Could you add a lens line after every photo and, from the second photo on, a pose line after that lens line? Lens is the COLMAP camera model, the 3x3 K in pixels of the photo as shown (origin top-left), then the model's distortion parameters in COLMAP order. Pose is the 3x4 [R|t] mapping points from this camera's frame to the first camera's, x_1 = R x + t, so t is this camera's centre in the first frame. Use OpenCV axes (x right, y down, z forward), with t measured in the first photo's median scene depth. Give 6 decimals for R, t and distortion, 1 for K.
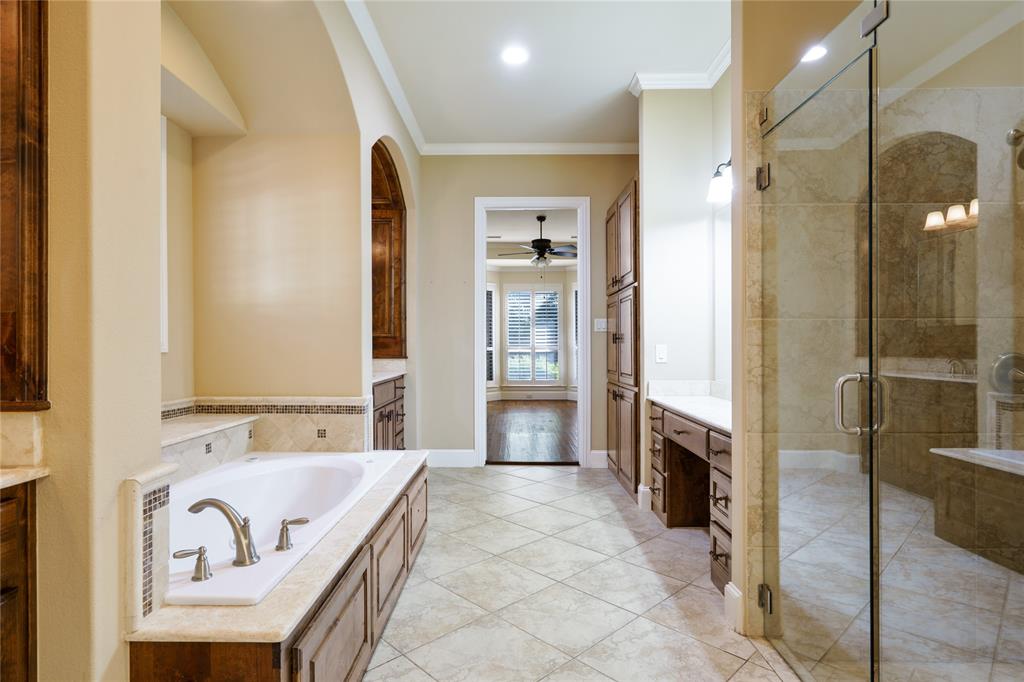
lens RADIAL K [[539.4, 0, 513.4], [0, 539.4, 341.8], [0, 0, 1]] dist [0.000171, -0.000004]
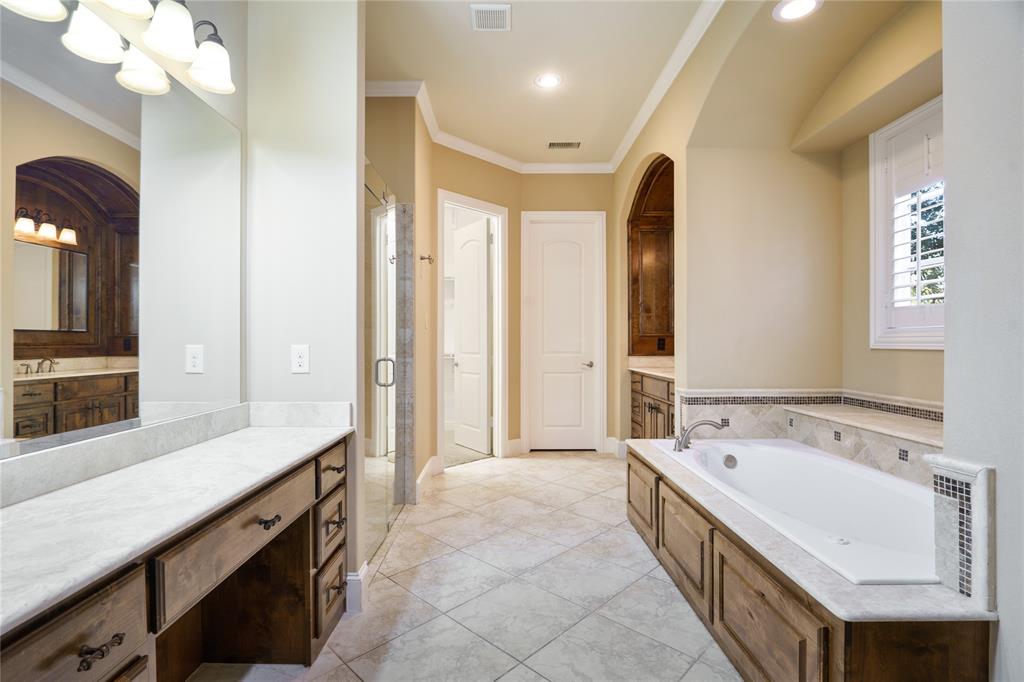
lens RADIAL K [[479.0, 0, 509.9], [0, 479.0, 346.8], [0, 0, 1]] dist [-0.003254, -0.001024]
pose [[-0.999869, -0.006737, -0.014739, 0.129435], [-0.006606, 0.999938, -0.008924, 0.023691], [0.014798, -0.008826, -0.999852, 1.886126]]
